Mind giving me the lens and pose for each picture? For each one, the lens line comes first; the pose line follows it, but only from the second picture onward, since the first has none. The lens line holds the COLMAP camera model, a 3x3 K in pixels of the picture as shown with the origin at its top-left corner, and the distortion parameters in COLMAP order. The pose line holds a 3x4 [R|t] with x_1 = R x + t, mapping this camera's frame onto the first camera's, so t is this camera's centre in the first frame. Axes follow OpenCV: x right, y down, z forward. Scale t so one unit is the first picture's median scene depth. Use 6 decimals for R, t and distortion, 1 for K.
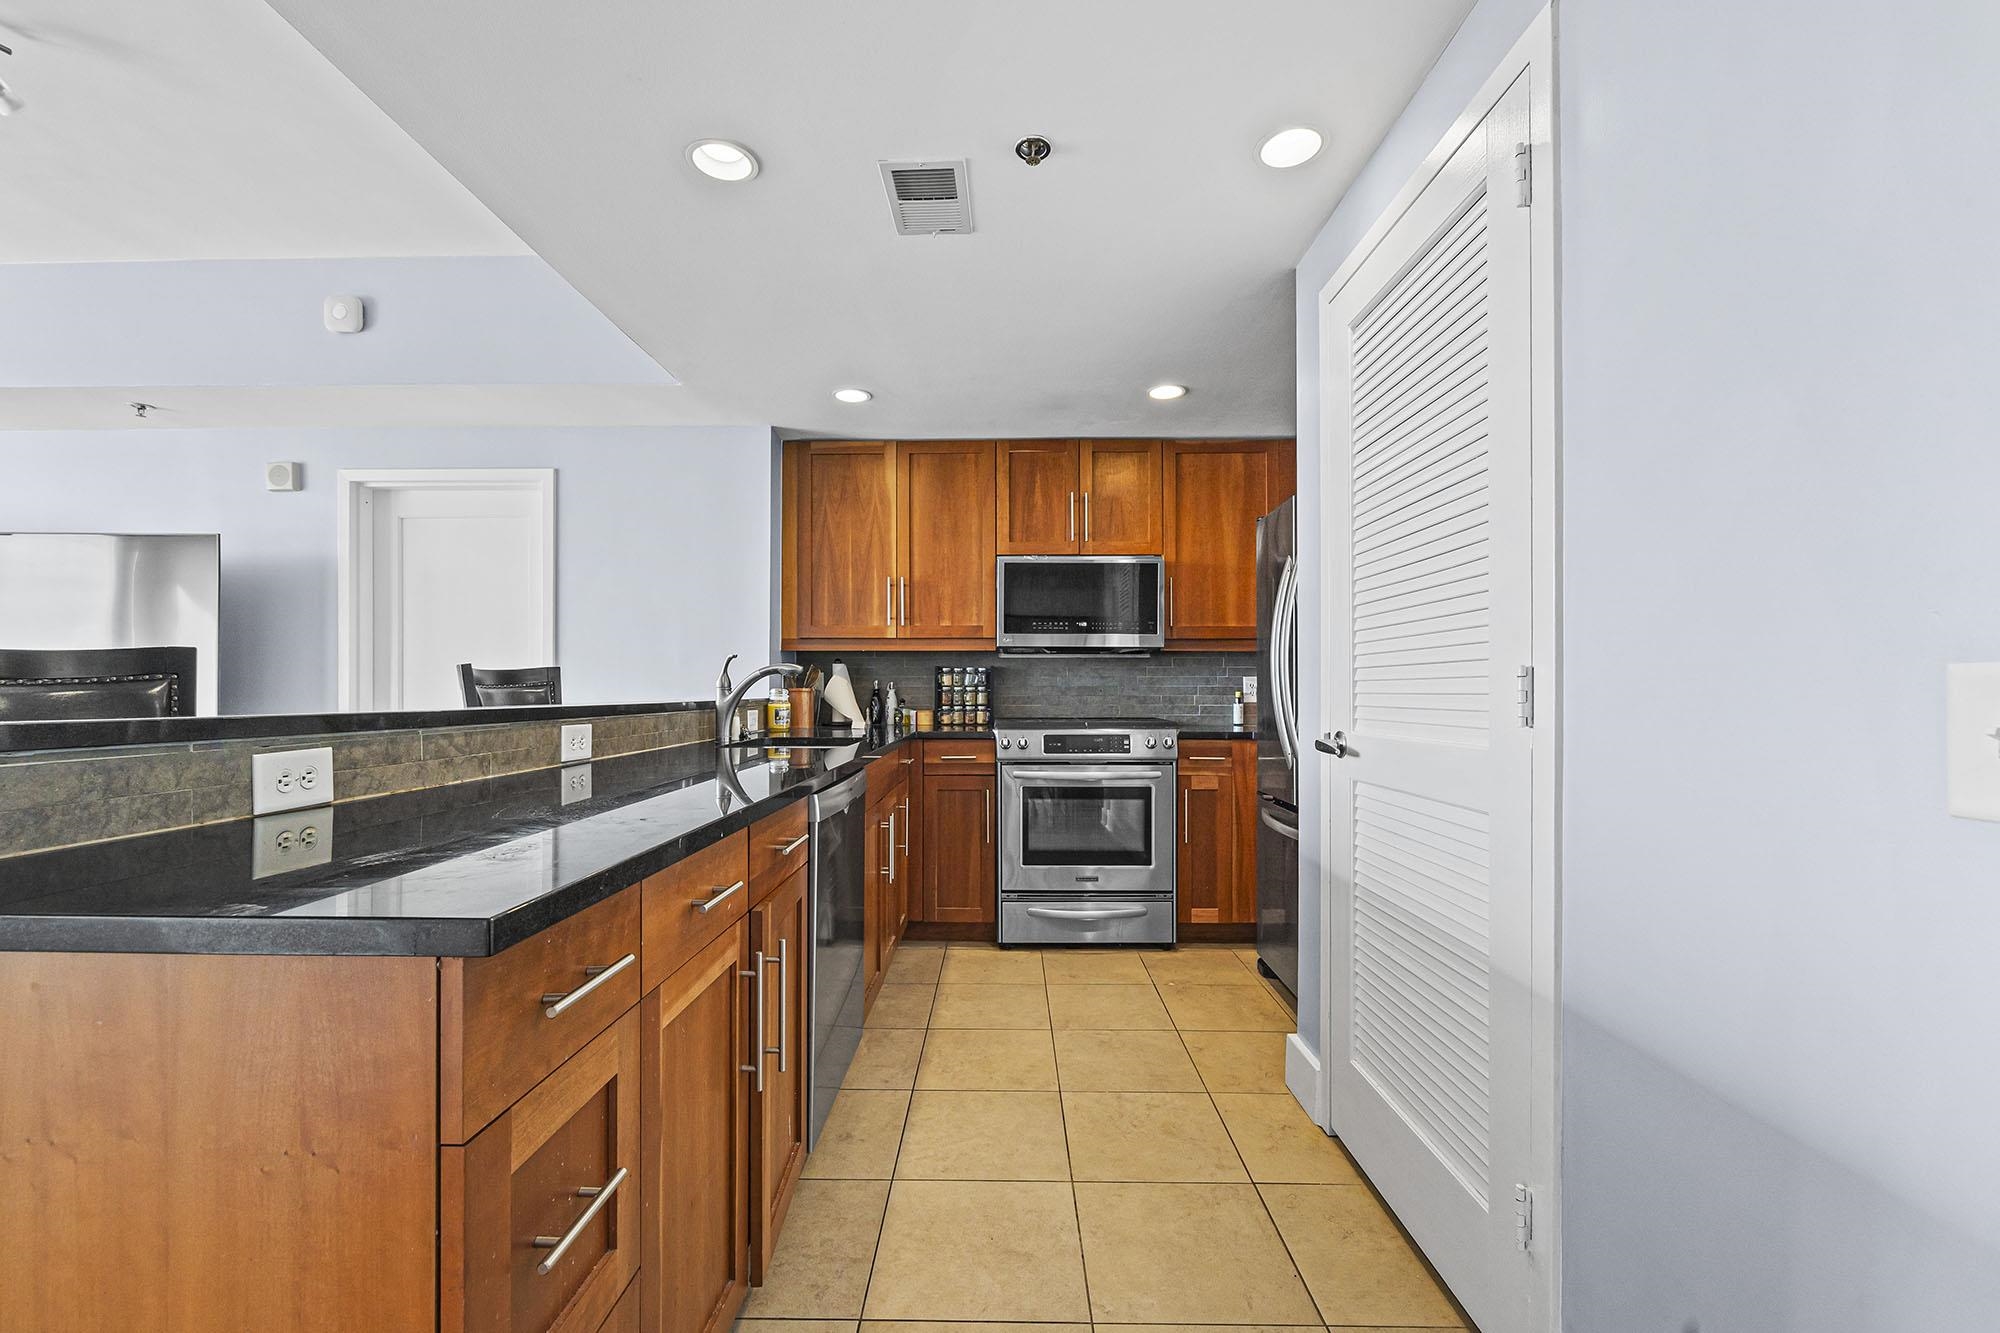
lens RADIAL K [[805.5, 0, 994.2], [0, 805.5, 685.7], [0, 0, 1]] dist [-0.002658, -0.000290]
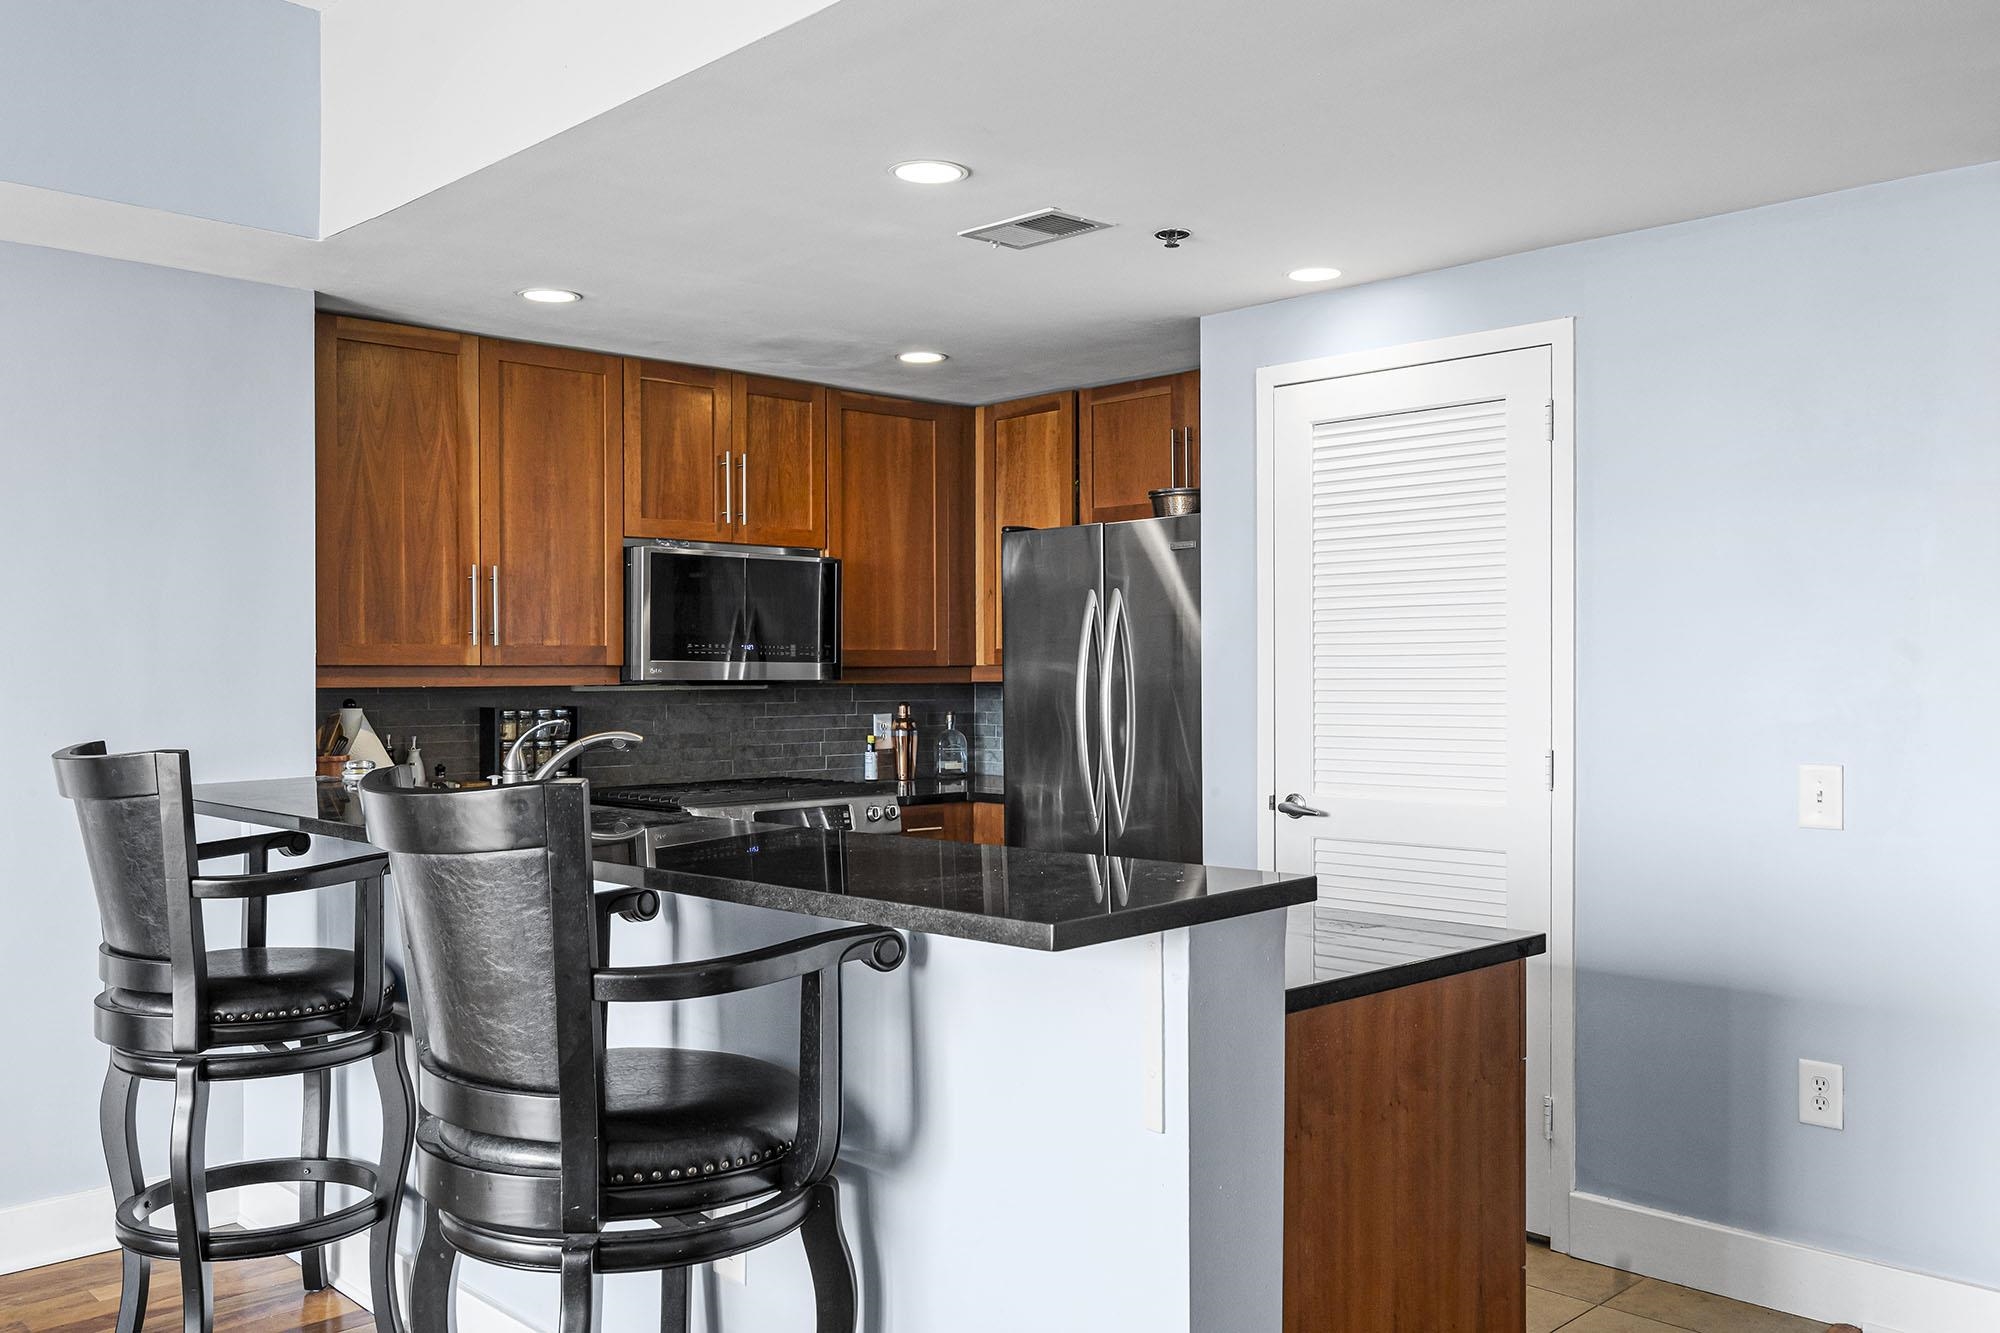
lens RADIAL K [[1656.3, 0, 995.9], [0, 1656.3, 673.6], [0, 0, 1]] dist [0.015140, 0.002944]
pose [[0.708101, -0.003972, 0.706100, -0.720302], [0.001994, 0.999991, 0.003626, -0.057159], [-0.706108, -0.001159, 0.708103, -0.144777]]
